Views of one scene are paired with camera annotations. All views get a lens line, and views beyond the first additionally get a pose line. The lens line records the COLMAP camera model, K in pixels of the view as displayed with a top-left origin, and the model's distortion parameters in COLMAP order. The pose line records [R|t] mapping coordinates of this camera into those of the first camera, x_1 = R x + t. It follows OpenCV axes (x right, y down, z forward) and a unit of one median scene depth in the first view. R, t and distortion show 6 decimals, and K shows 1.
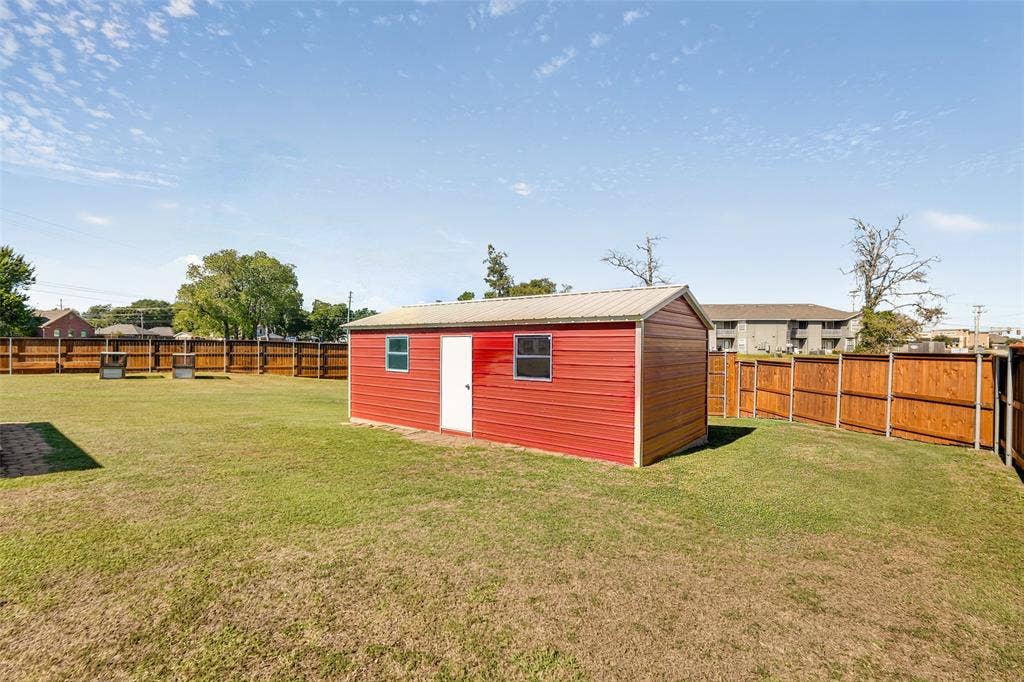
lens RADIAL K [[454.0, 0, 516.3], [0, 454.0, 345.0], [0, 0, 1]] dist [-0.002627, -0.000078]
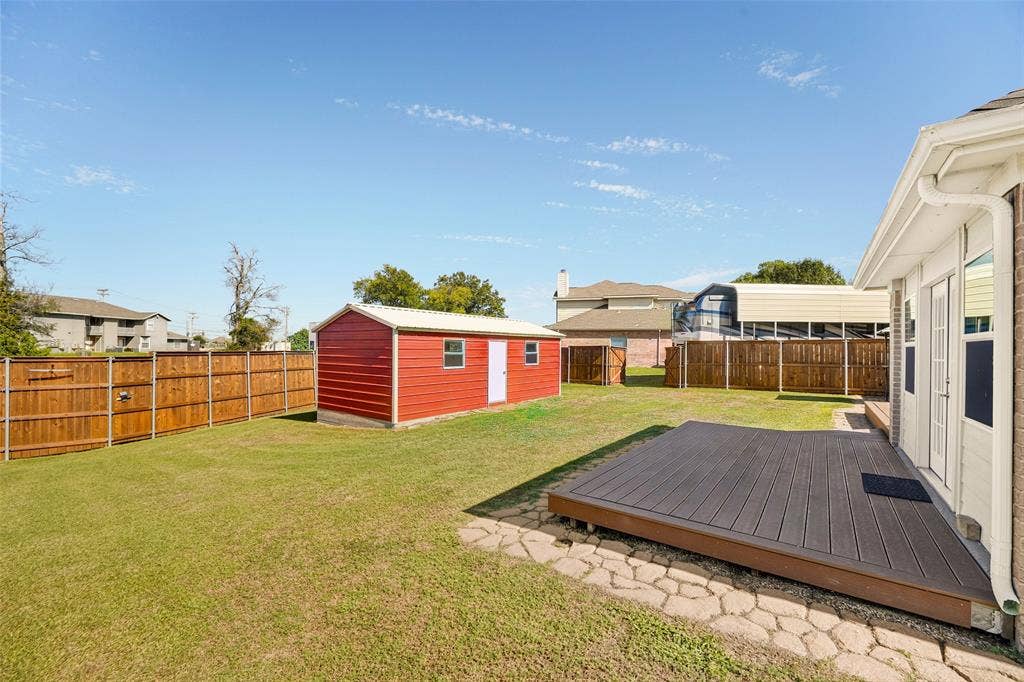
lens RADIAL K [[407.4, 0, 514.0], [0, 407.4, 350.7], [0, 0, 1]] dist [-0.020027, -0.000137]
pose [[-0.042720, -0.013384, 0.998997, -1.243258], [-0.007808, 0.999884, 0.013062, -0.003939], [-0.999057, -0.007242, -0.042820, 0.821782]]
